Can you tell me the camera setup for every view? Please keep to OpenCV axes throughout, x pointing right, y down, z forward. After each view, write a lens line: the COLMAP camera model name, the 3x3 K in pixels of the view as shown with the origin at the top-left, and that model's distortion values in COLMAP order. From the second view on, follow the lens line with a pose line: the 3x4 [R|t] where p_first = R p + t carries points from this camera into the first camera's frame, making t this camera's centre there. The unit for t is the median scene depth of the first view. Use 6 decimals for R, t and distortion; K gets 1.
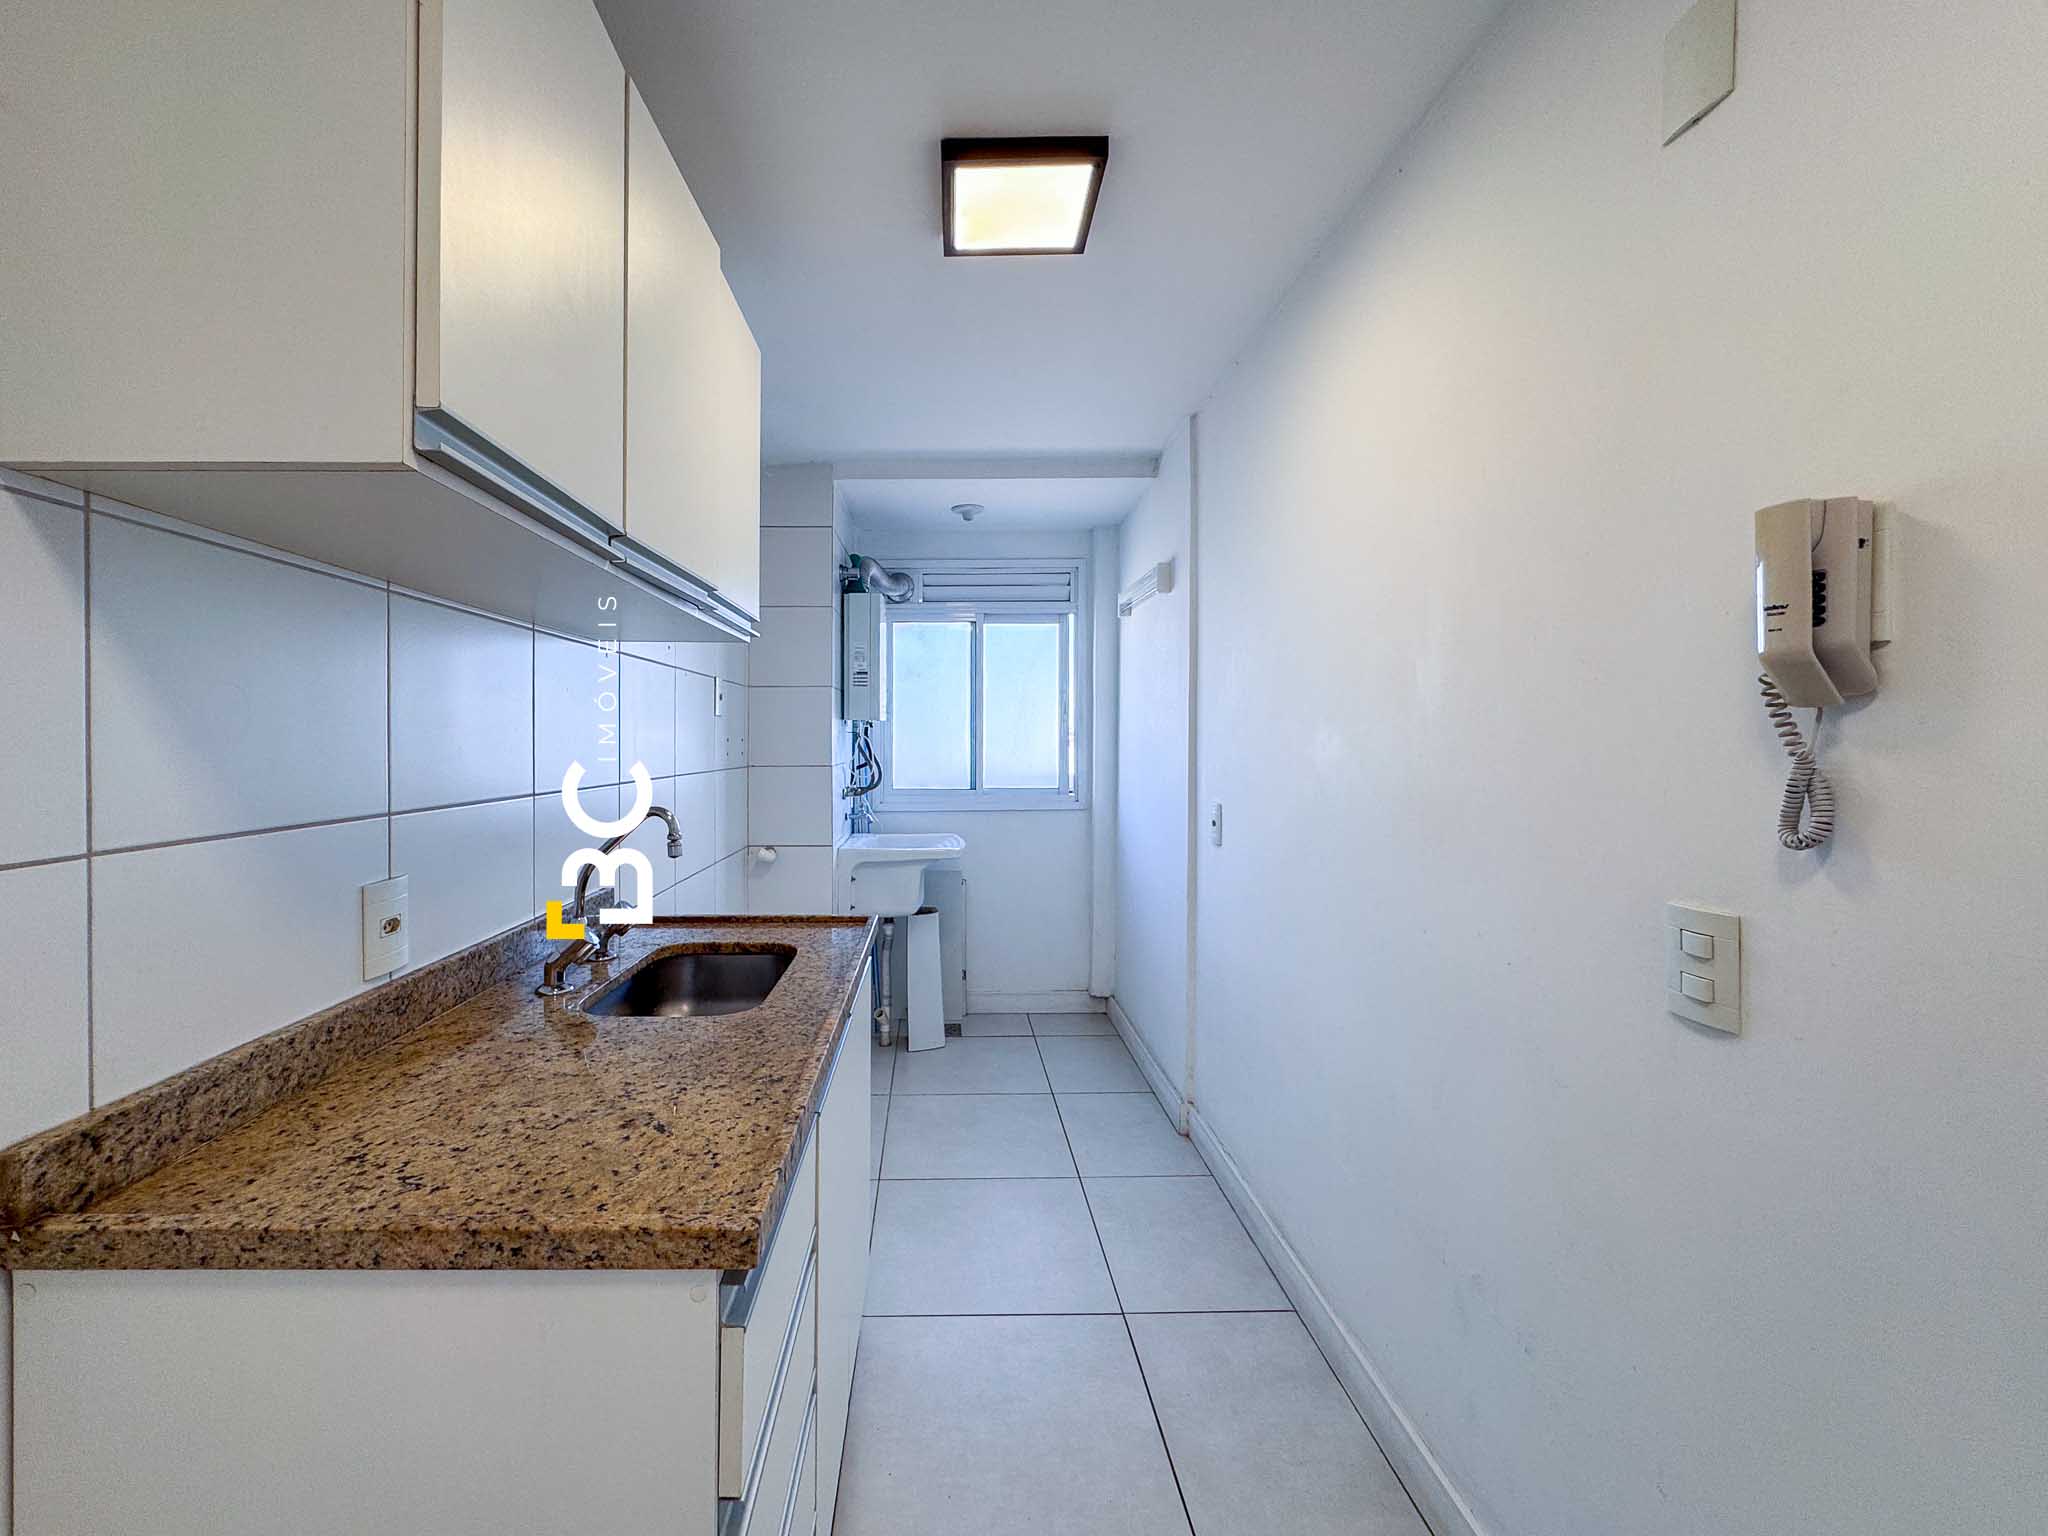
lens RADIAL K [[860.6, 0, 943.7], [0, 860.6, 743.6], [0, 0, 1]] dist [-0.000671, 0.000057]
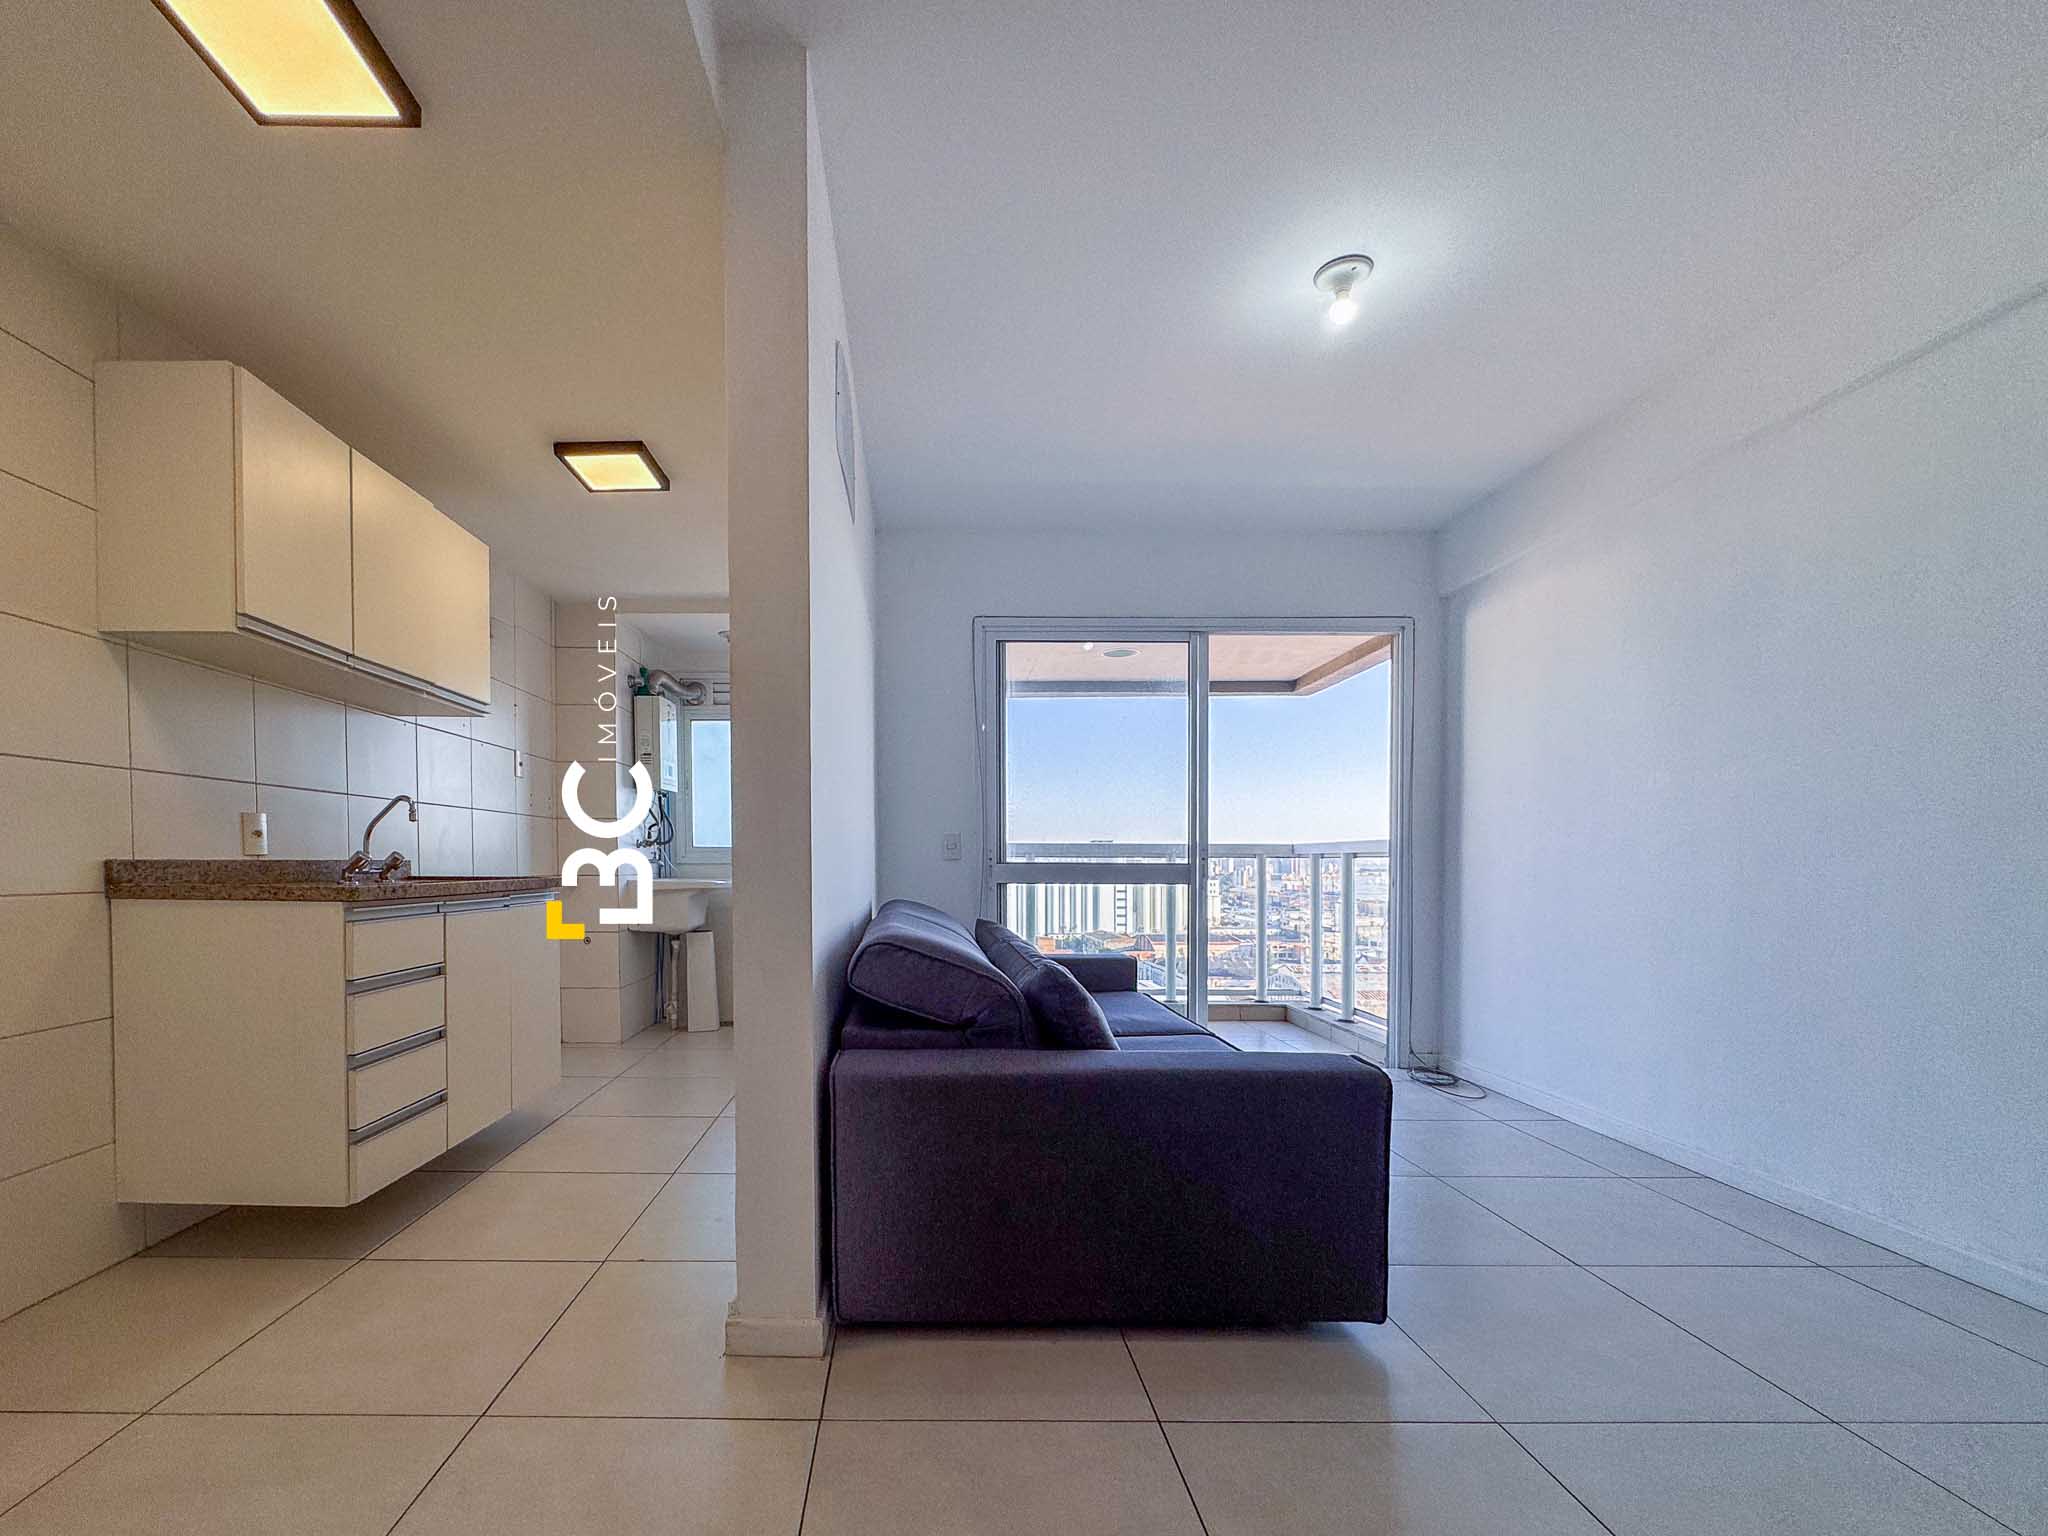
lens RADIAL K [[874.5, 0, 924.1], [0, 874.5, 889.1], [0, 0, 1]] dist [-0.006592, -0.000157]
pose [[0.999997, 0.000440, -0.002405, 0.350759], [-0.000377, 0.999655, 0.026262, 0.096491], [0.002416, -0.026261, 0.999652, -0.402435]]
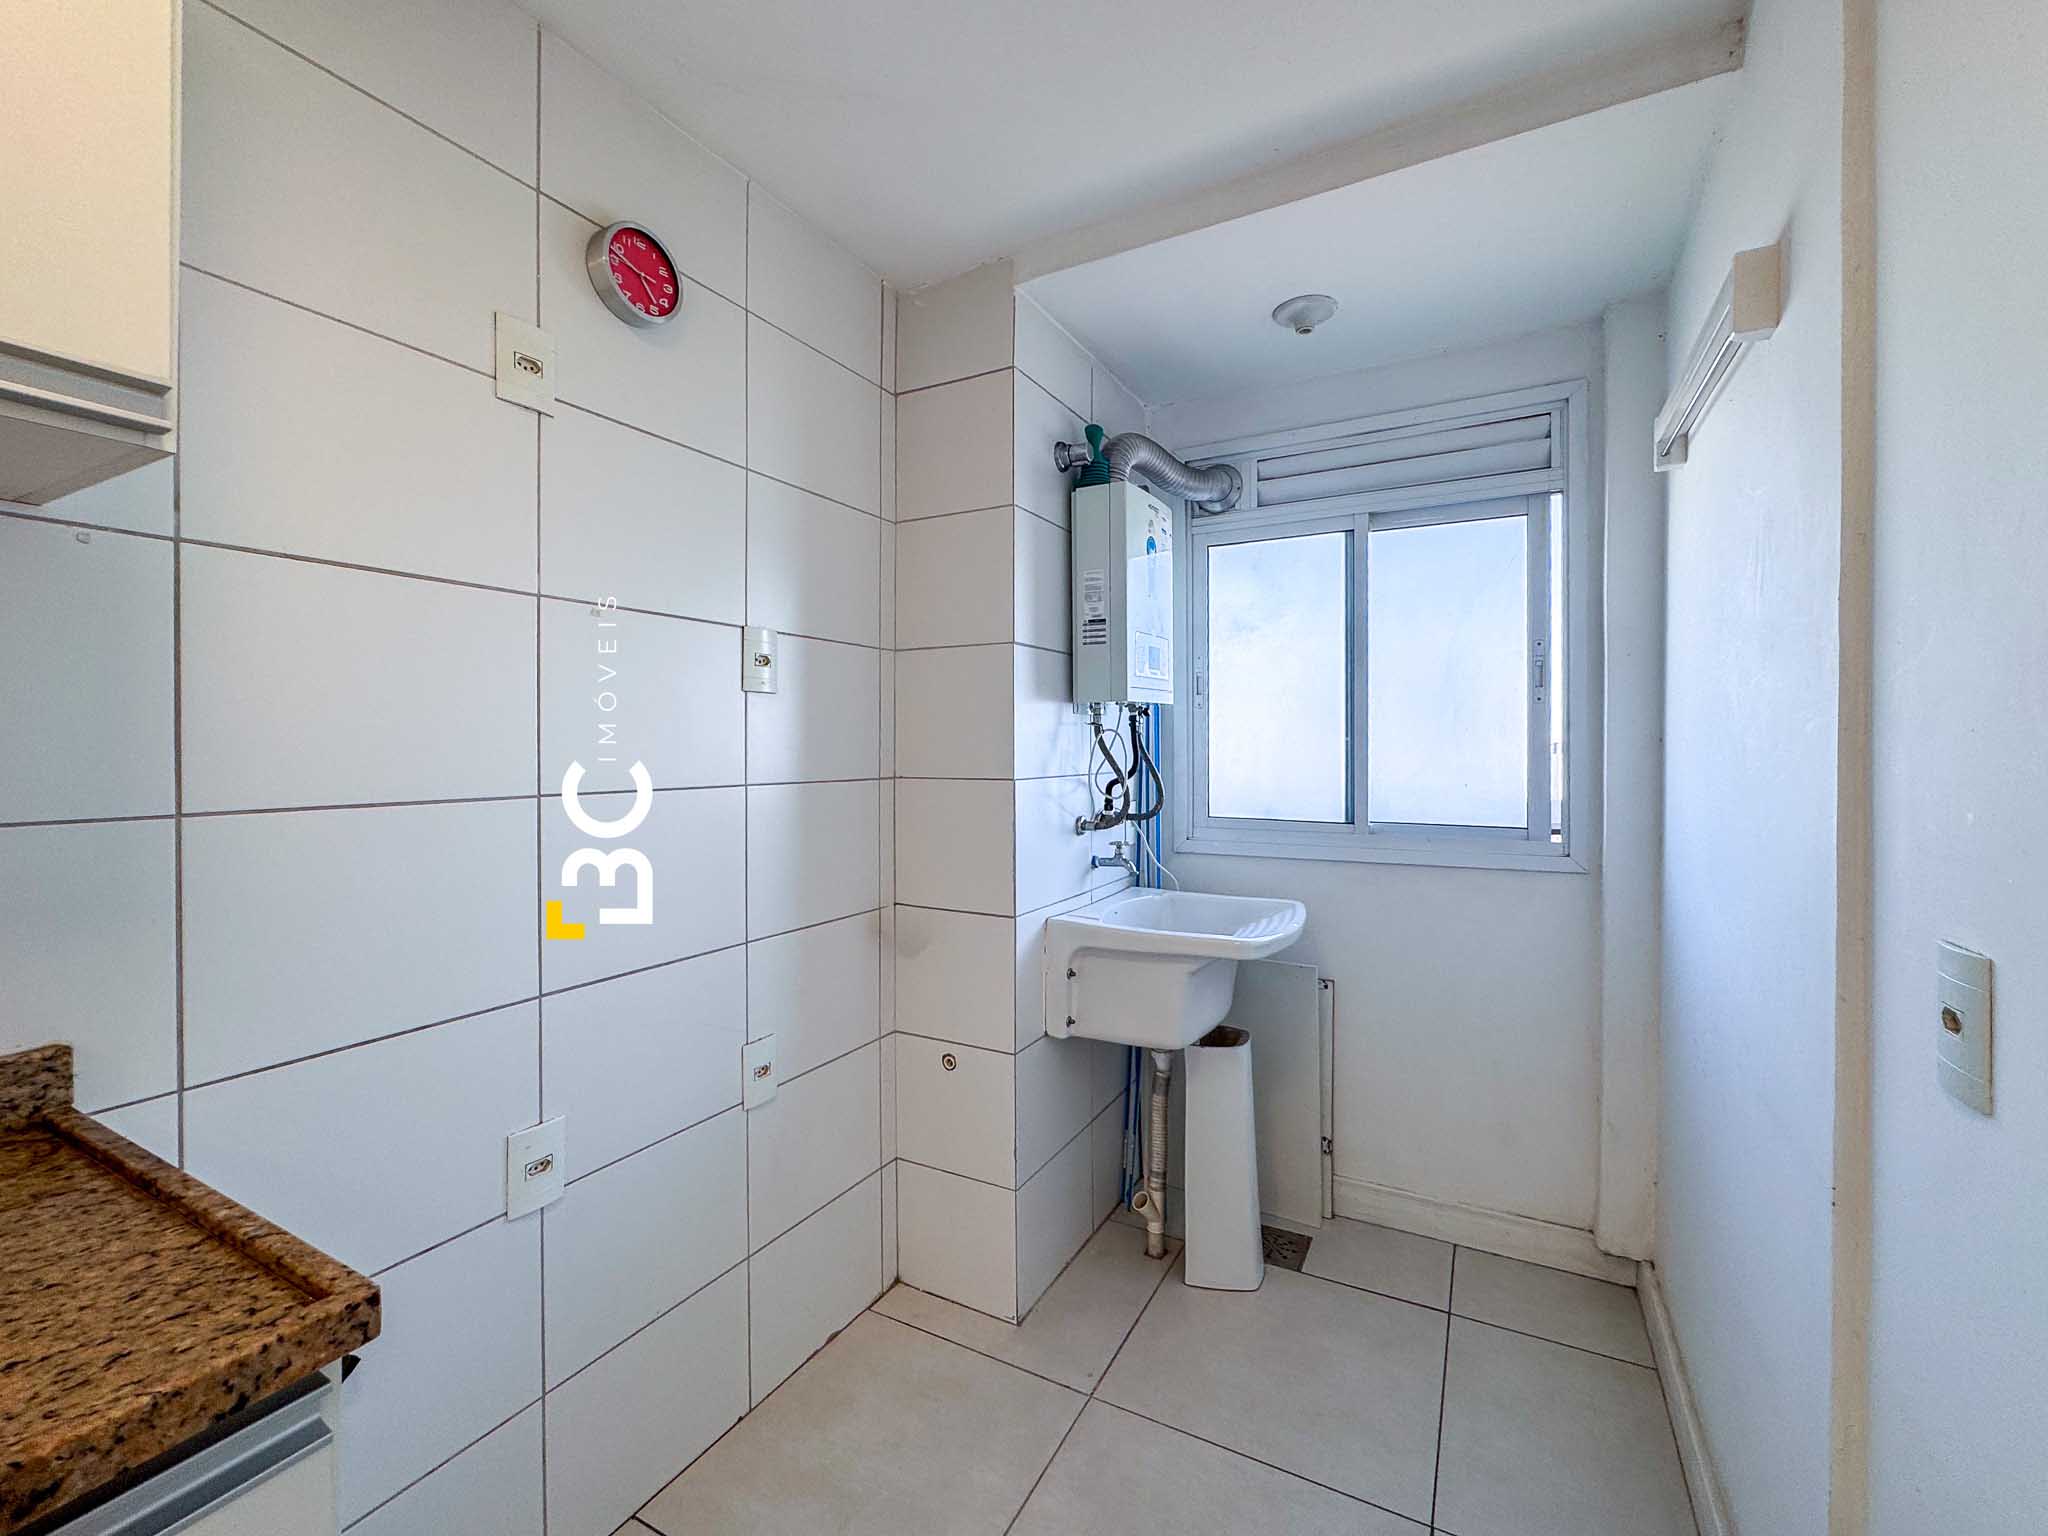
lens RADIAL K [[850.9, 0, 1005.9], [0, 850.9, 749.2], [0, 0, 1]] dist [-0.002758, -0.000287]
pose [[0.862773, 0.001275, -0.505589, 0.144445], [-0.002603, 0.999995, -0.001920, 0.006194], [0.505584, 0.002973, 0.862772, 0.466613]]
